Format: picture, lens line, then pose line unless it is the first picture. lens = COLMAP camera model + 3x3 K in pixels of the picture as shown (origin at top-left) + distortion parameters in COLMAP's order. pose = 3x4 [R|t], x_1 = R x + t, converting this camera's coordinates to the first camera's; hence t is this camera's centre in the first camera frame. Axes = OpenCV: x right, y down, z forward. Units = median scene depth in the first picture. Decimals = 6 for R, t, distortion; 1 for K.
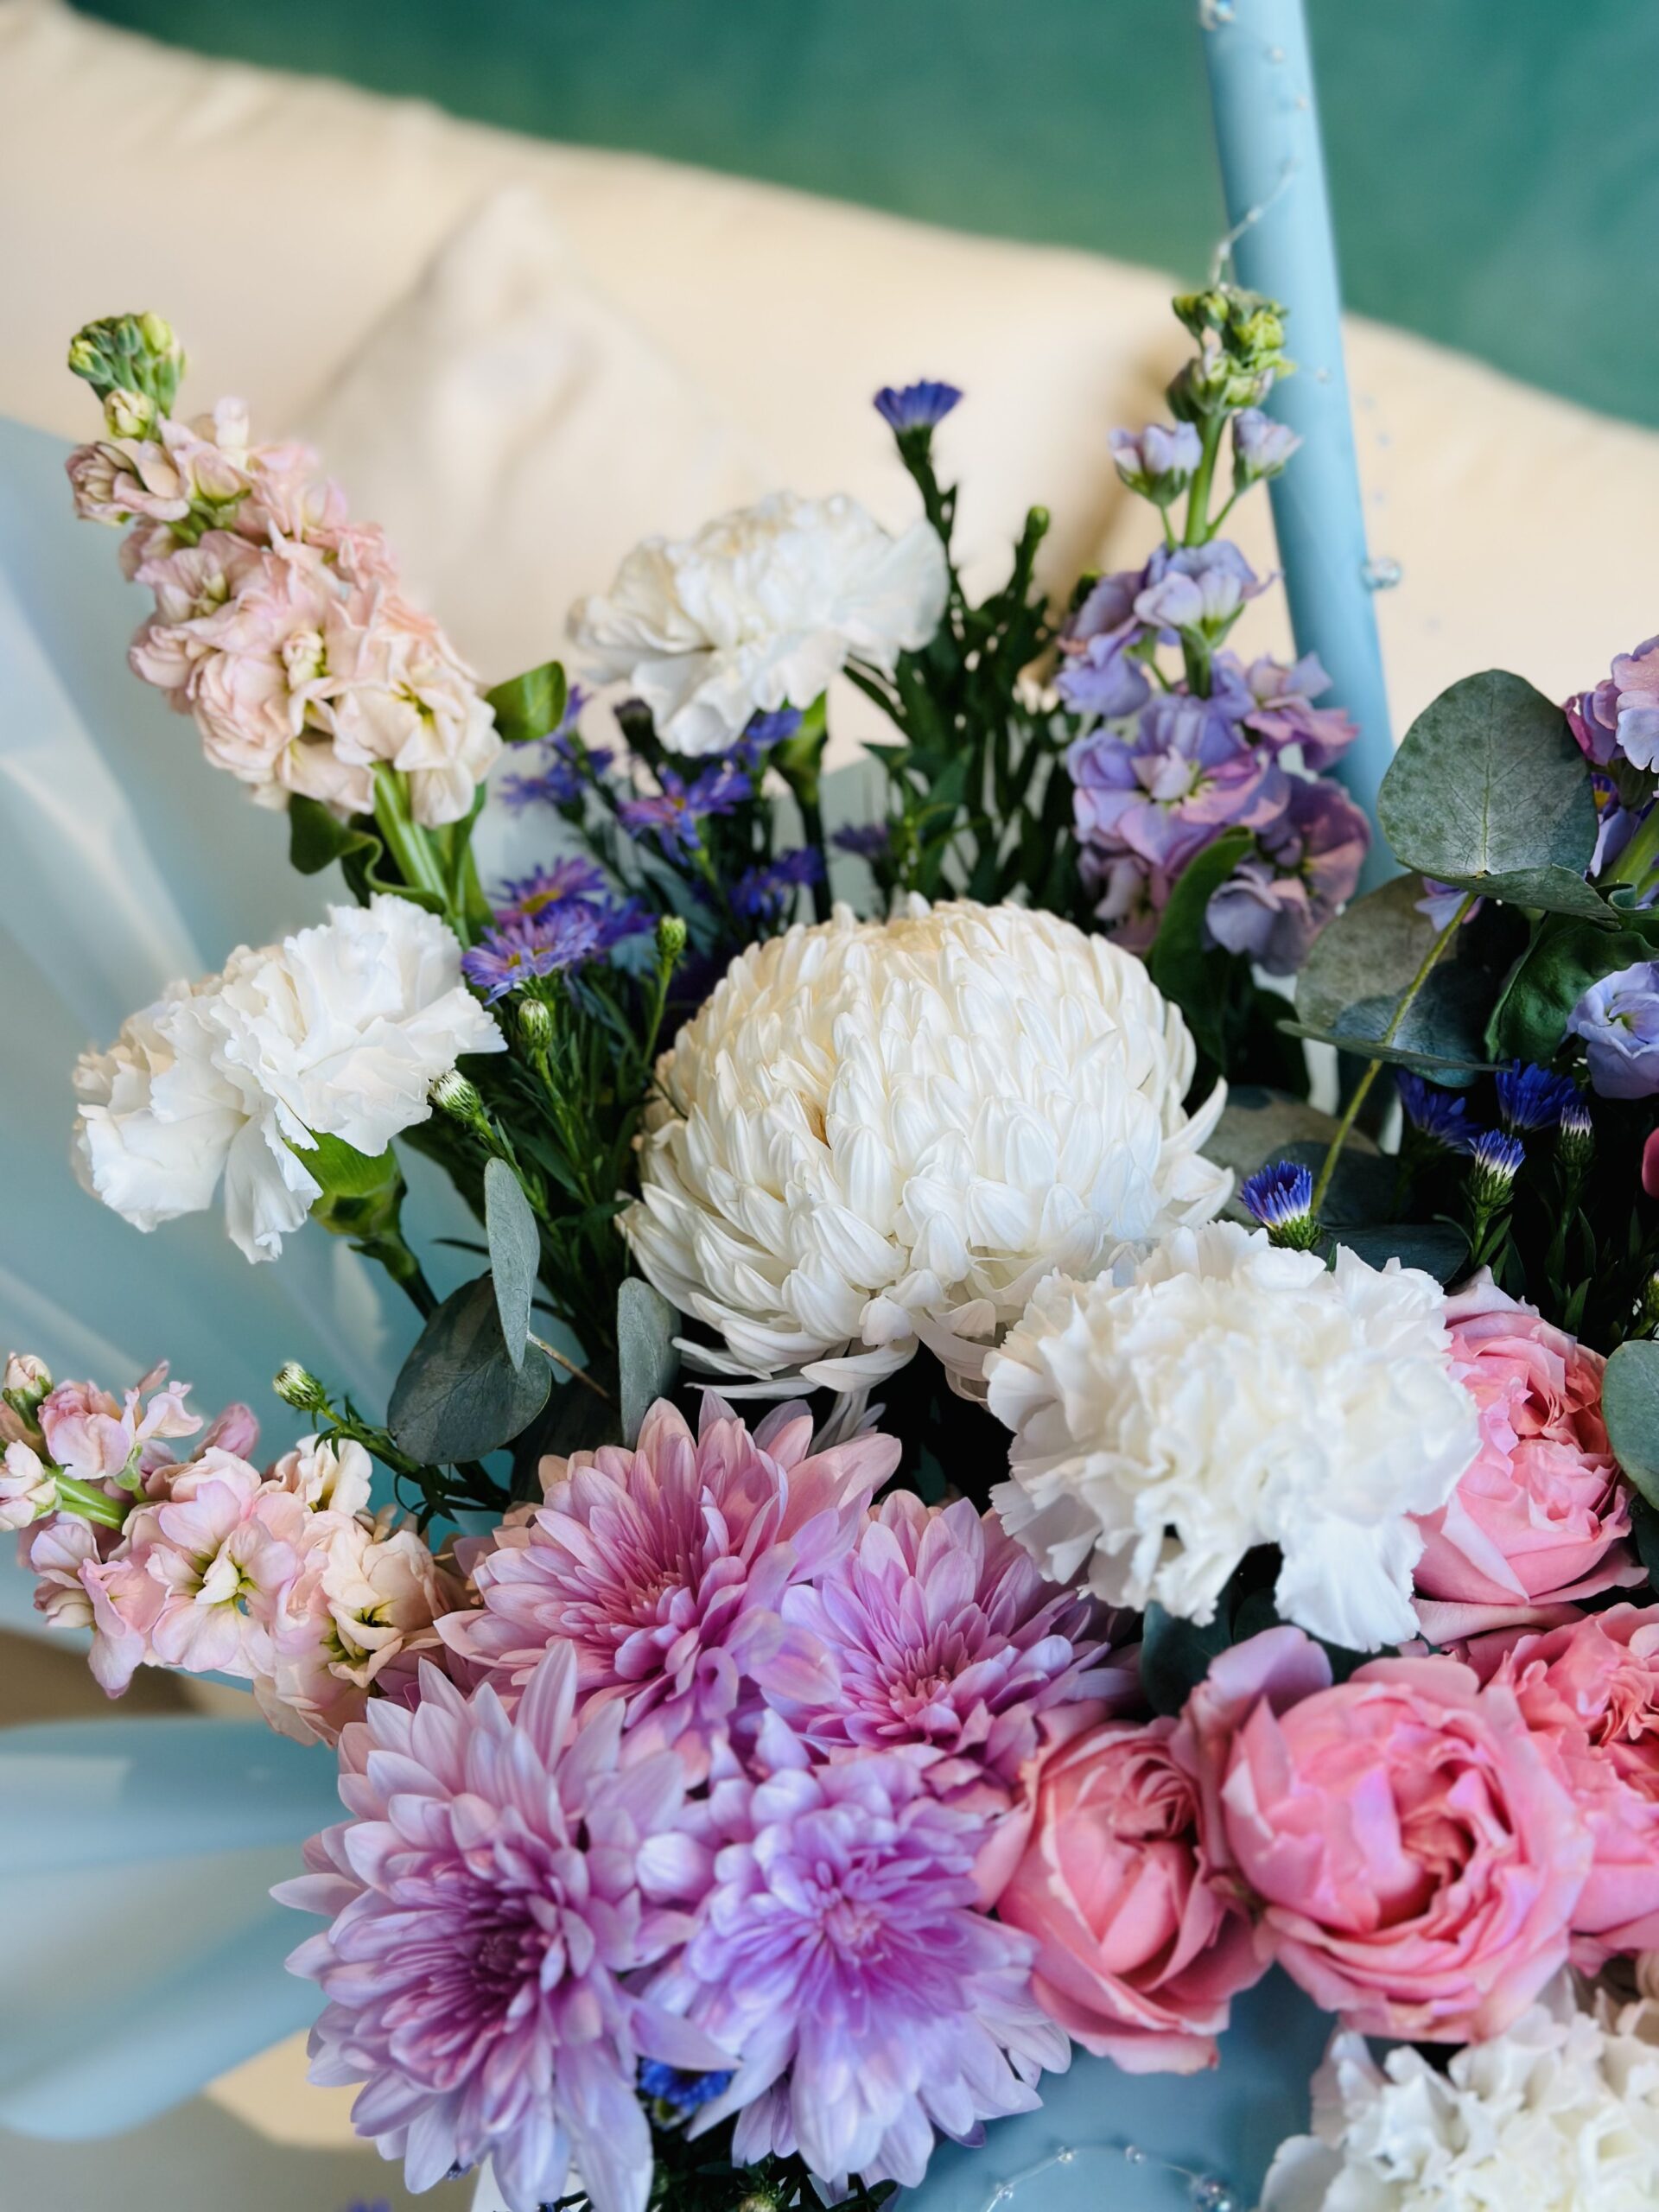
lens RADIAL K [[3094.8, 0, 825.1], [0, 3094.8, 1128.8], [0, 0, 1]] dist [0.120478, 0.000000]
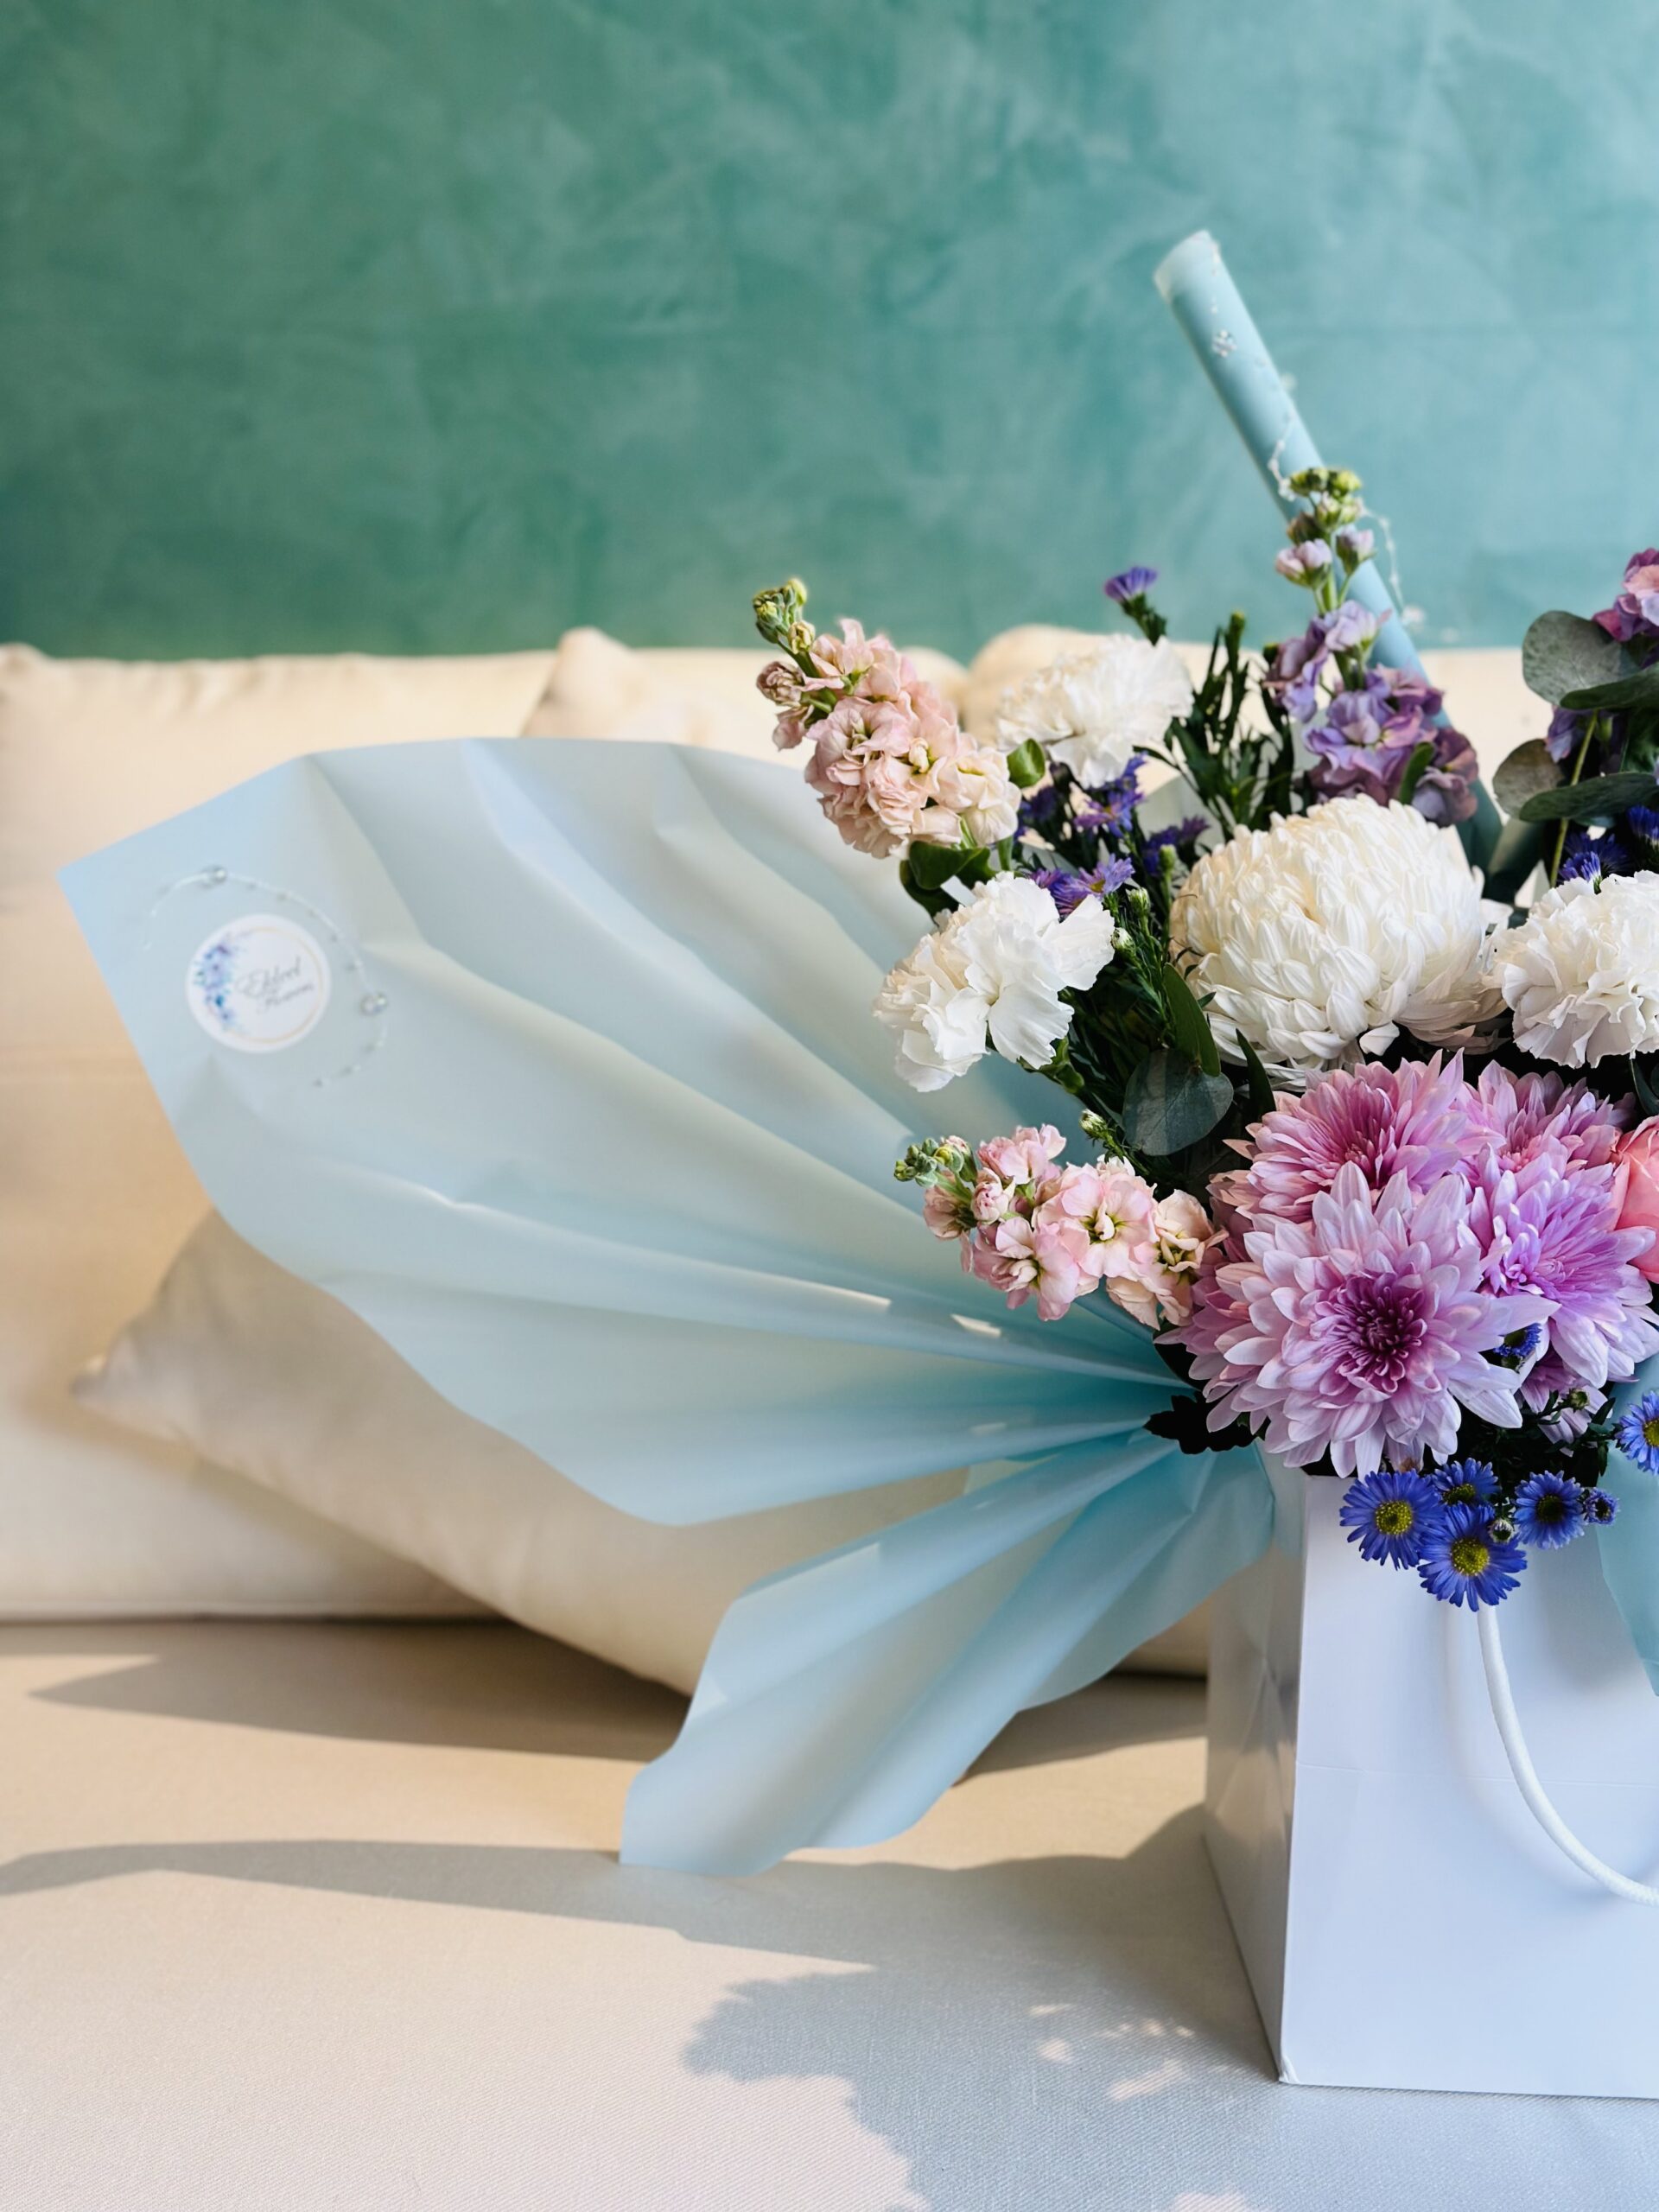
lens RADIAL K [[3094.8, 0, 810.9], [0, 3094.8, 1125.1], [0, 0, 1]] dist [0.120478, 0.000000]
pose [[0.927106, -0.236805, 0.290512, -0.821602], [0.294762, 0.939426, -0.174913, 0.341405], [-0.231494, 0.247795, 0.940749, -0.565075]]
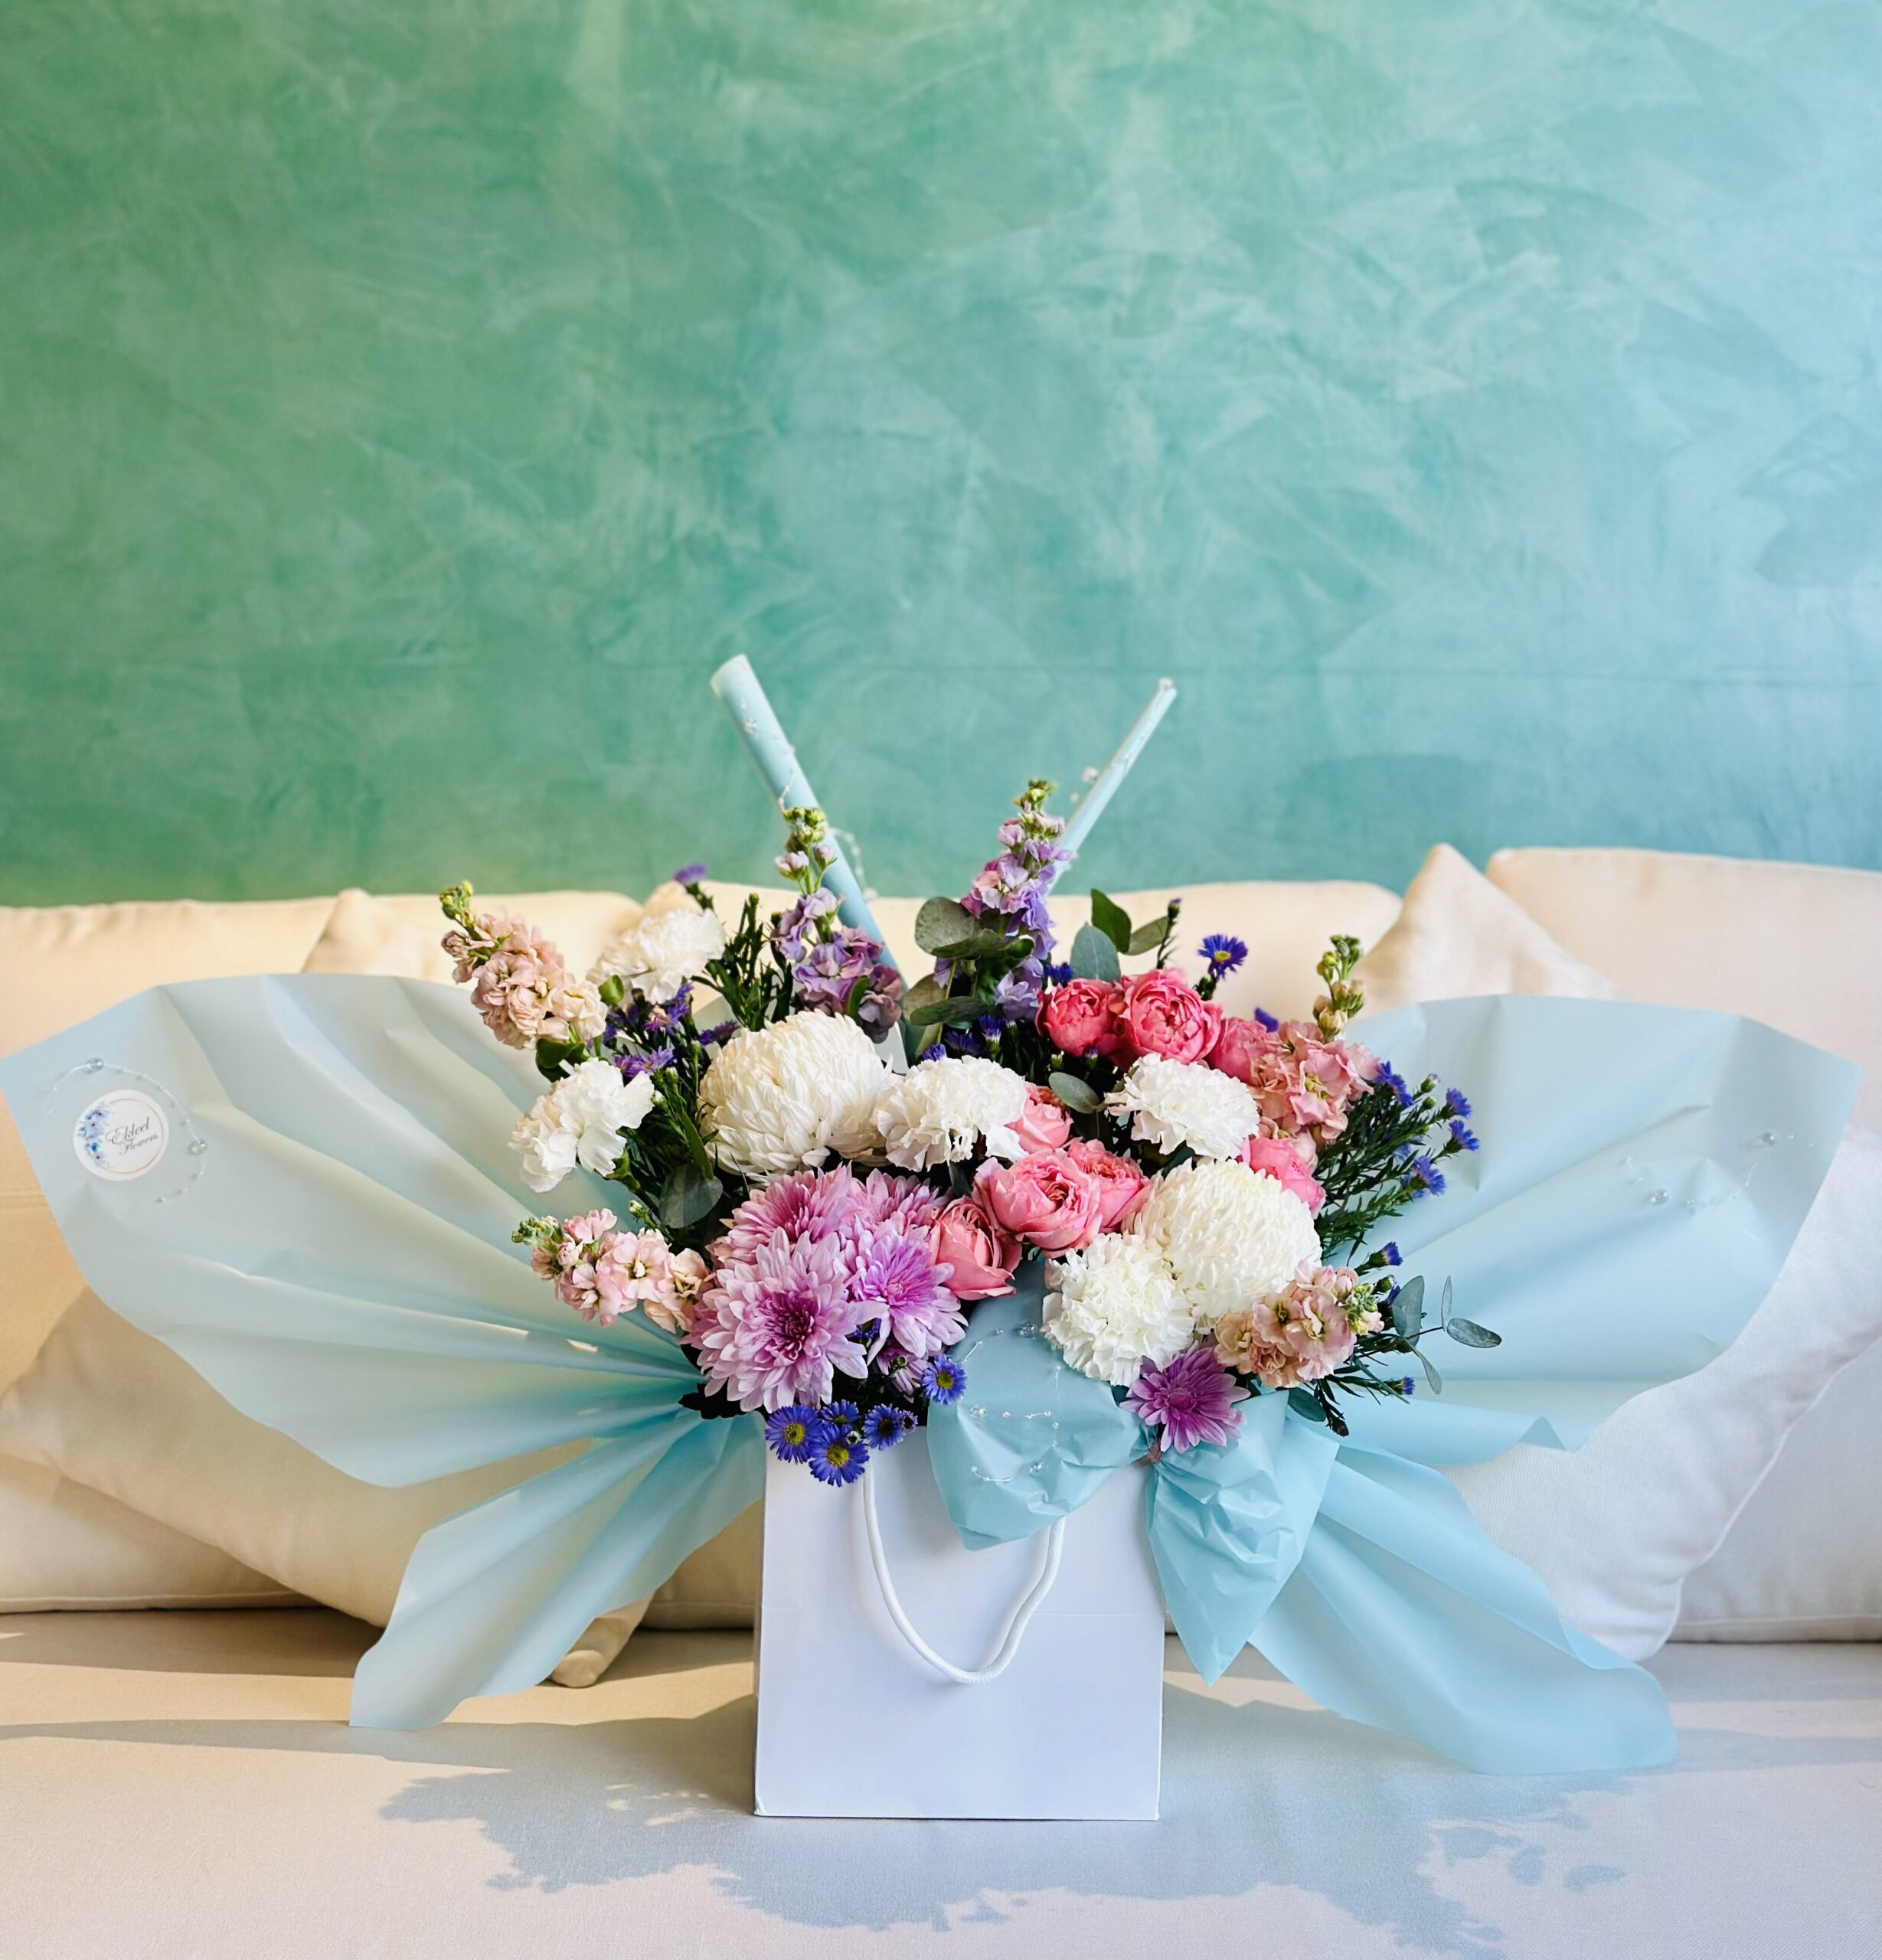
lens RADIAL K [[3498.2, 0, 919.5], [0, 3498.2, 788.0], [0, 0, 1]] dist [0.152657, 0.000000]
pose [[0.904470, -0.190813, 0.381476, -1.105507], [0.315715, 0.900862, -0.297945, 0.787508], [-0.286805, 0.389920, 0.875046, -2.058785]]
